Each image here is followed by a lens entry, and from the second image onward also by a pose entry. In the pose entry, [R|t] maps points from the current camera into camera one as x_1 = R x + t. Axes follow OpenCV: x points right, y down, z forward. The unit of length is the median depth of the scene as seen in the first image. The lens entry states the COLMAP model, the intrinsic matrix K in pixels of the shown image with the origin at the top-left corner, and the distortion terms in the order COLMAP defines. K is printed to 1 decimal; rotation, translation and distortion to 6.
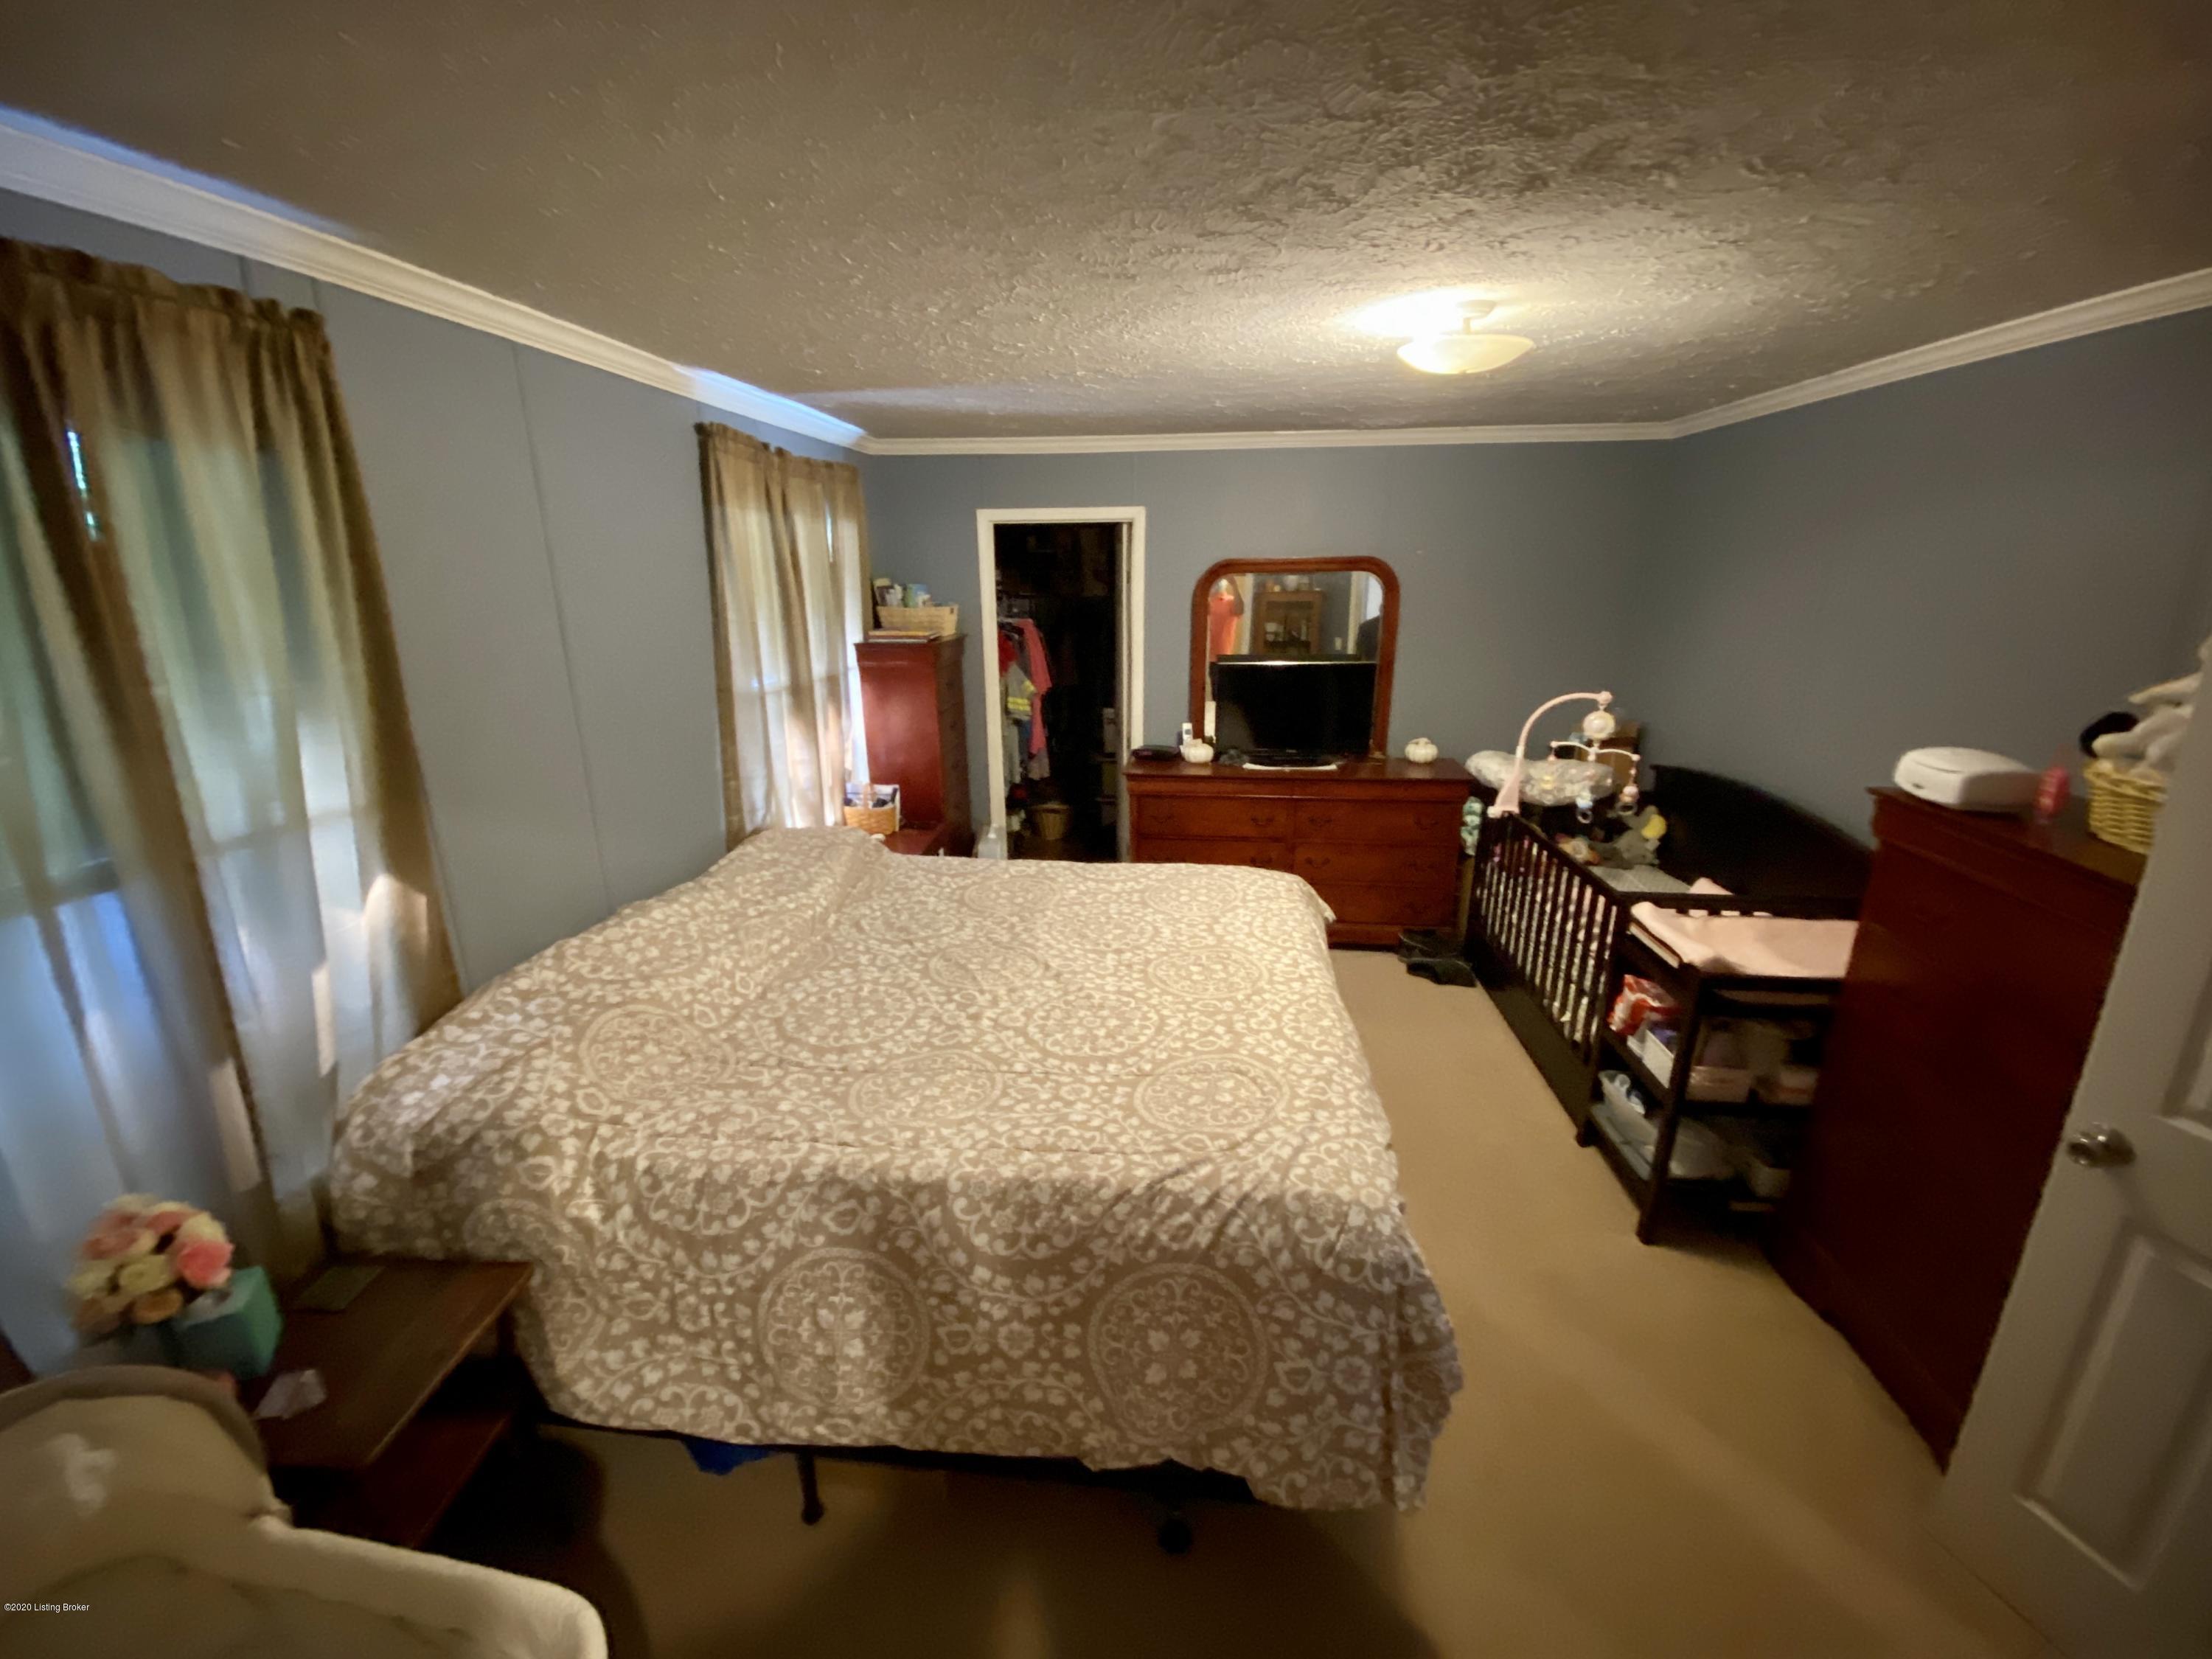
lens RADIAL K [[900.3, 0, 1106.0], [0, 900.3, 829.5], [0, 0, 1]] dist [0.016178, -0.000508]
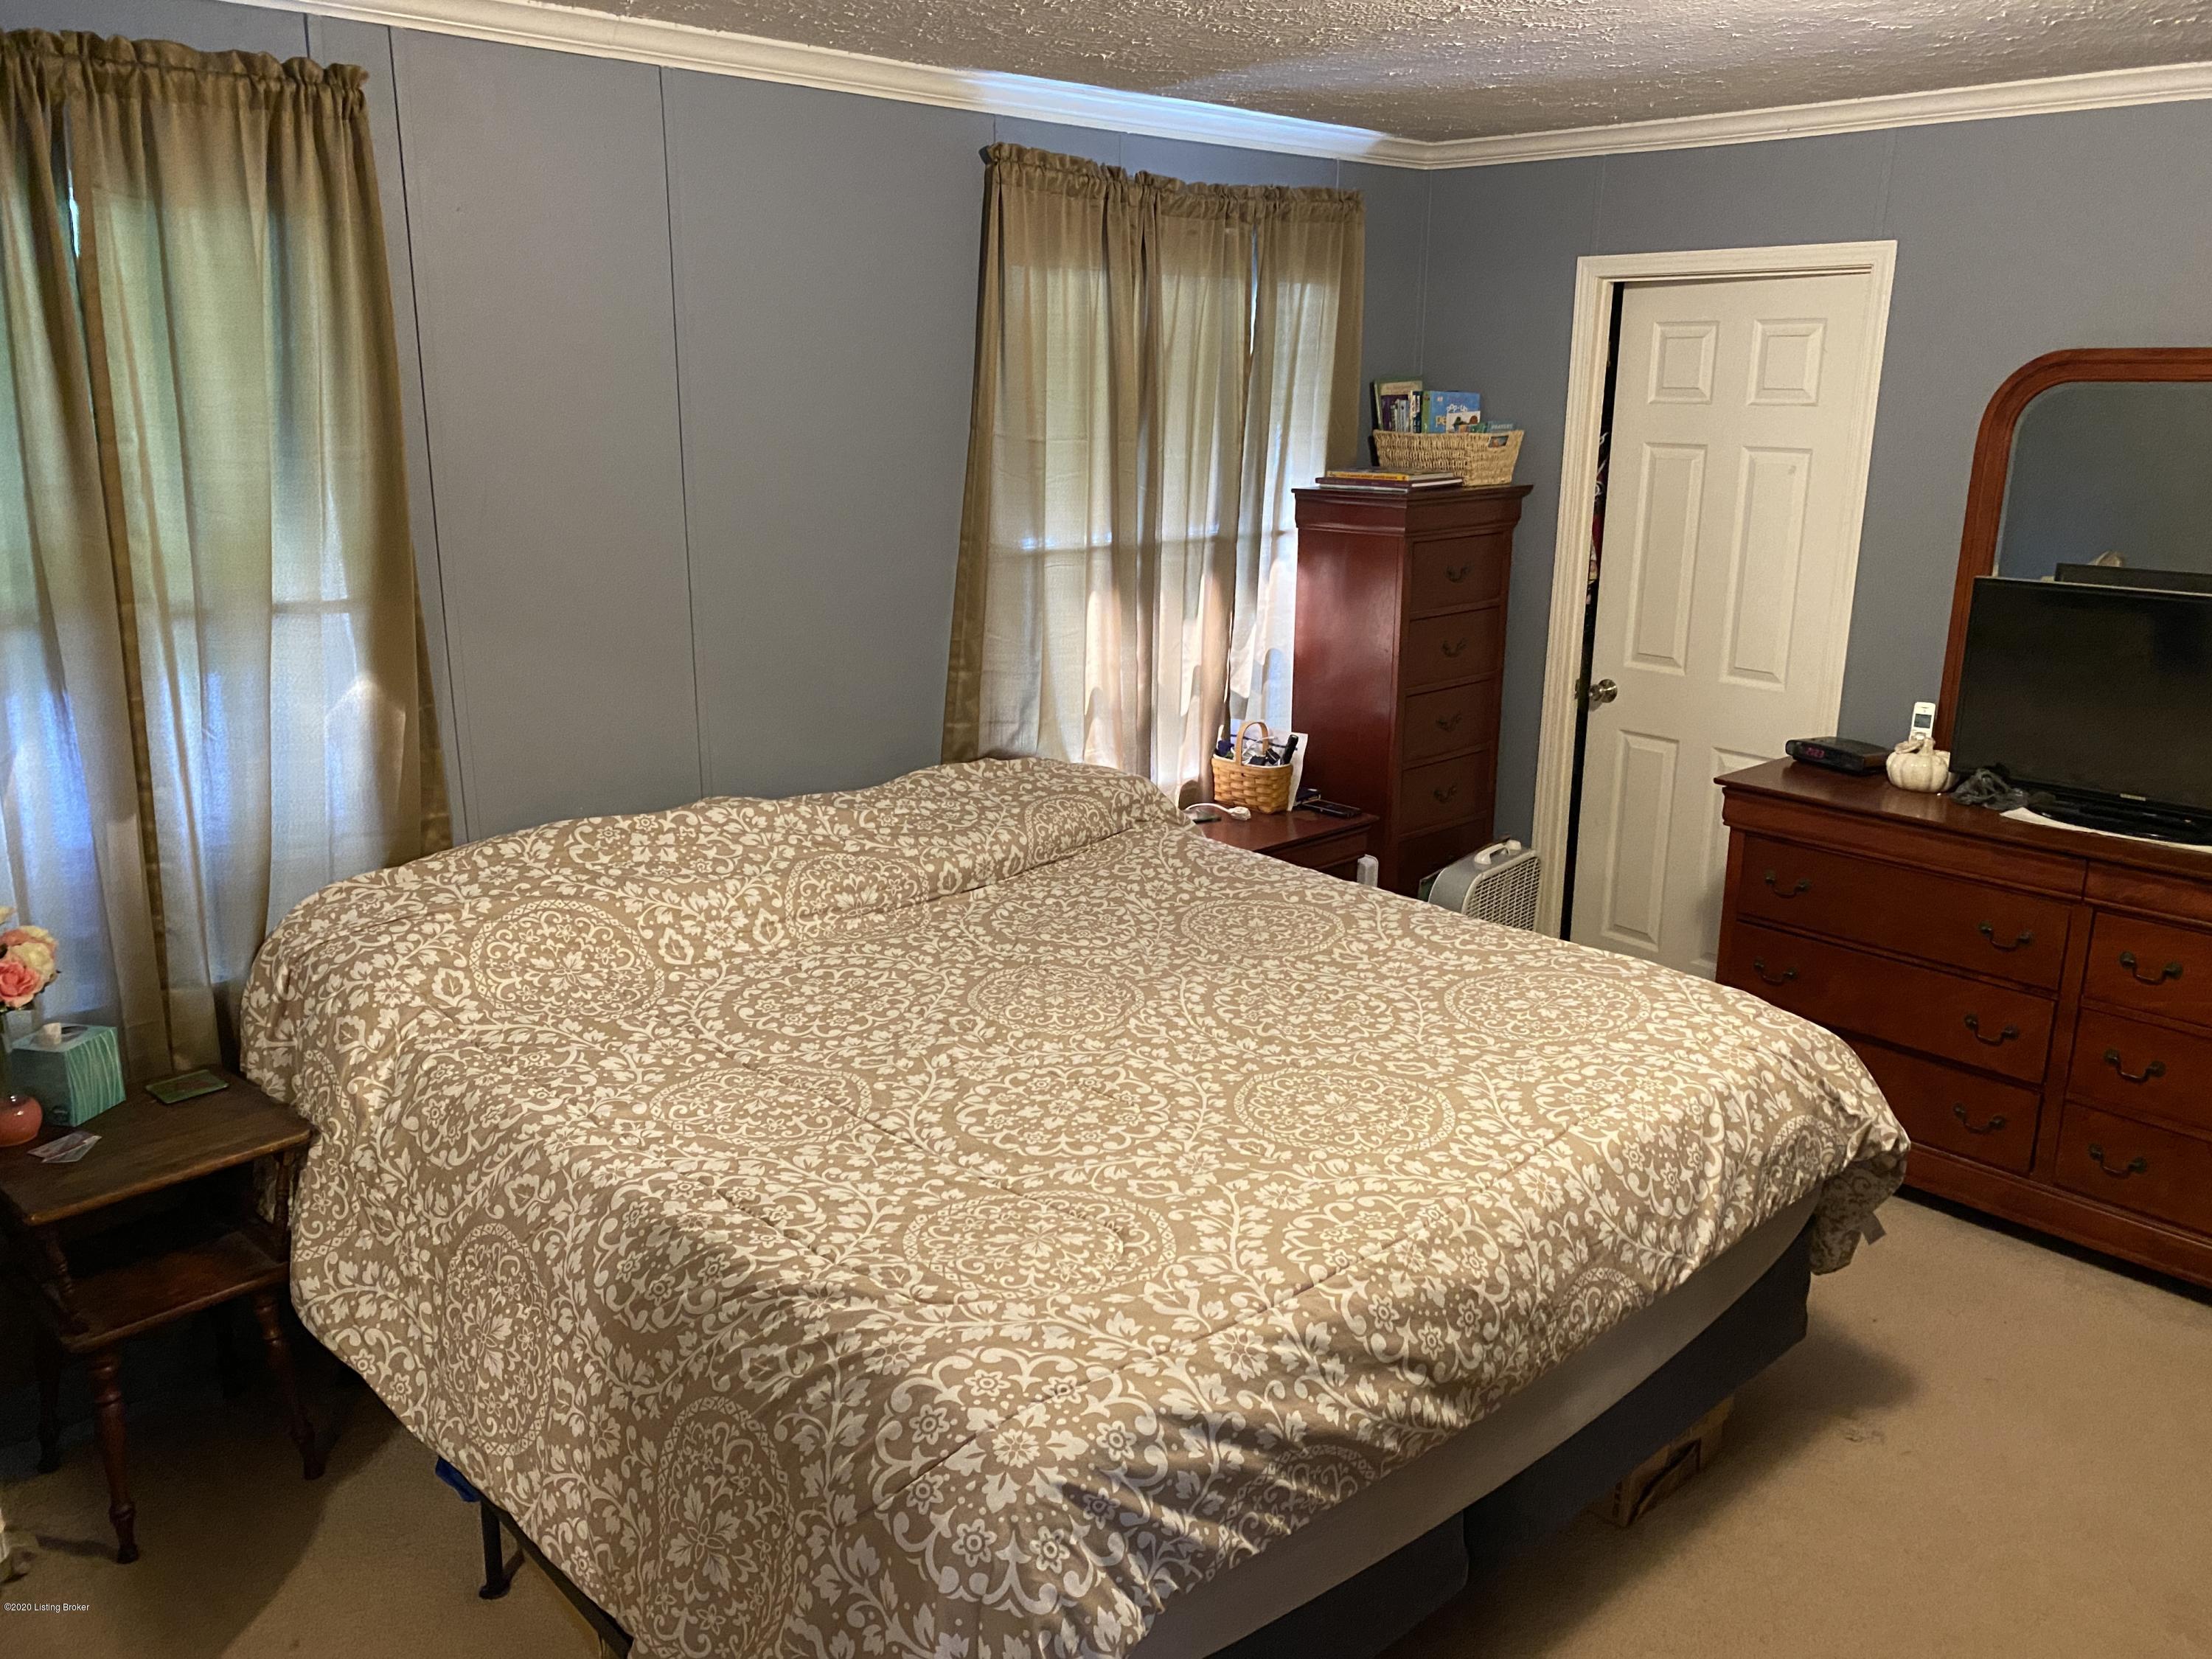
lens RADIAL K [[1722.7, 0, 1106.0], [0, 1722.7, 829.5], [0, 0, 1]] dist [0.061223, 0.004399]
pose [[0.753692, 0.185655, -0.630460, 0.859851], [-0.200703, 0.978466, 0.048200, -0.035685], [0.625832, 0.090207, 0.774724, 0.134415]]
